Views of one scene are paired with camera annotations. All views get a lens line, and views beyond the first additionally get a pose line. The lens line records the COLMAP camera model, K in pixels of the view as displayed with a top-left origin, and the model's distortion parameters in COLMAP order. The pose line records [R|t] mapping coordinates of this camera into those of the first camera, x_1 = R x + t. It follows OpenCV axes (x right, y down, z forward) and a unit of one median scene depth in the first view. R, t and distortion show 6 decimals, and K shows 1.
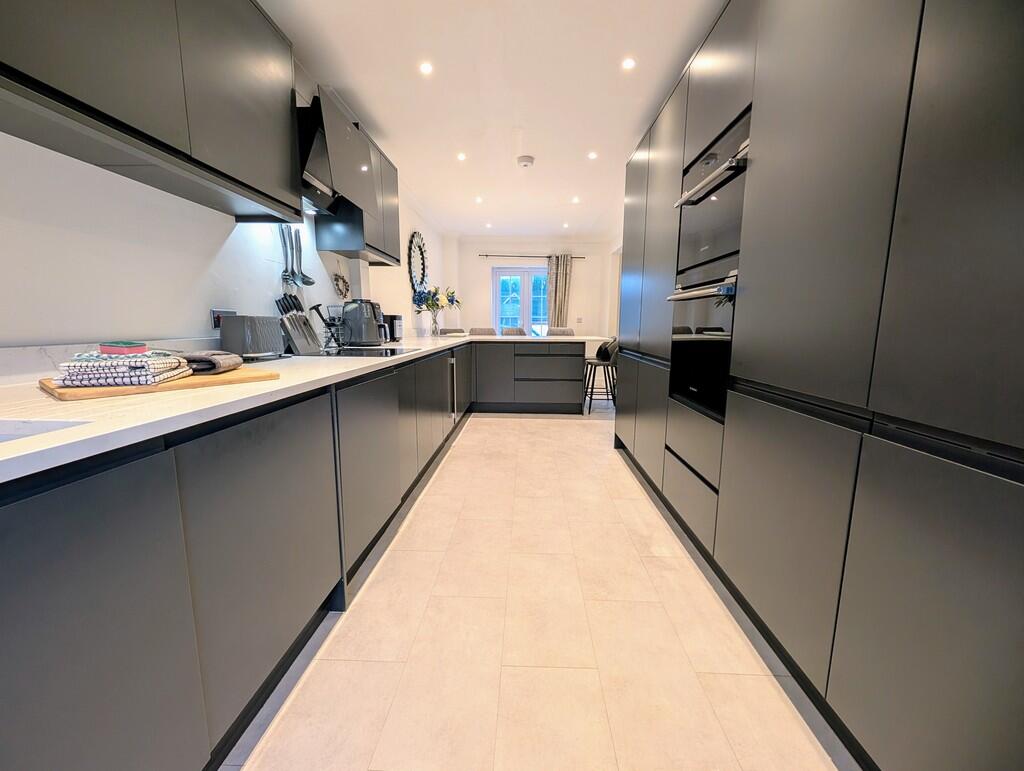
lens RADIAL K [[387.3, 0, 514.6], [0, 387.3, 380.8], [0, 0, 1]] dist [-0.000630, 0.000404]
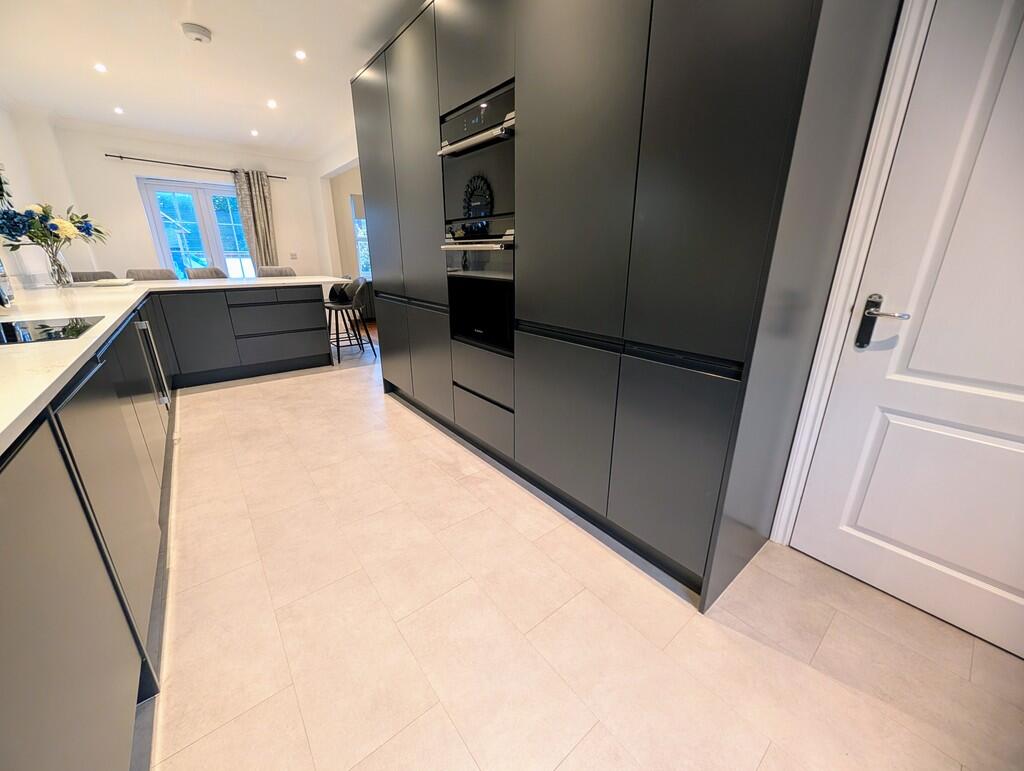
lens RADIAL K [[387.3, 0, 514.6], [0, 387.3, 380.8], [0, 0, 1]] dist [-0.000630, 0.000404]
pose [[0.753752, -0.206265, 0.623949, -0.146750], [0.096929, 0.973975, 0.204883, -0.041938], [-0.649972, -0.093952, 0.754129, 0.027782]]
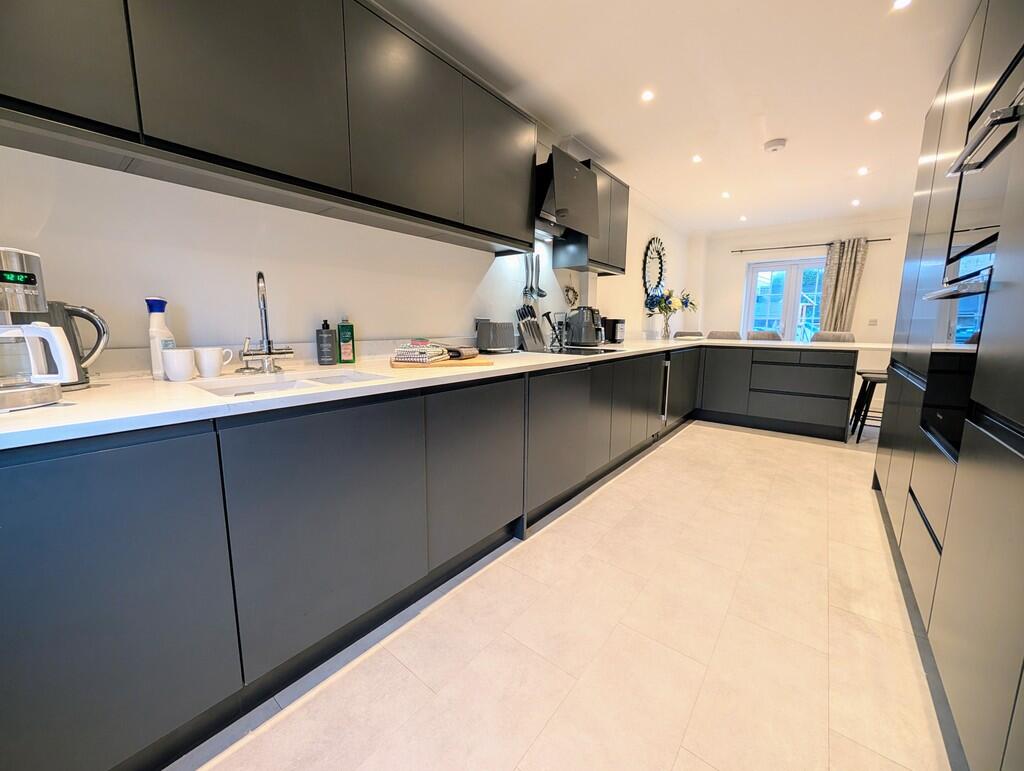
lens RADIAL K [[387.3, 0, 514.6], [0, 387.3, 380.8], [0, 0, 1]] dist [-0.000630, 0.000404]
pose [[0.802224, 0.085489, -0.590871, 0.162565], [-0.088224, 0.995804, 0.024294, 0.004914], [0.590468, 0.032640, 0.806400, -0.071742]]
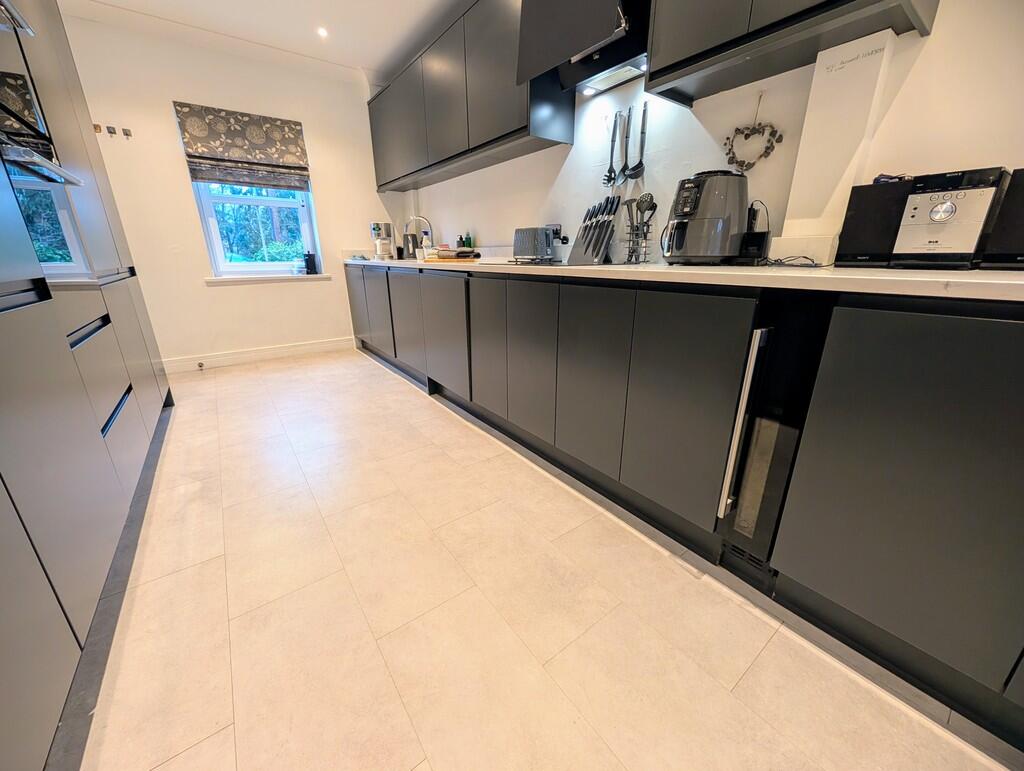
lens RADIAL K [[387.3, 0, 514.6], [0, 387.3, 380.8], [0, 0, 1]] dist [-0.000630, 0.000404]
pose [[-0.778577, 0.193261, -0.597050, 0.198540], [-0.090372, 0.906953, 0.411424, -0.160700], [0.621008, 0.374282, -0.688667, 1.434664]]
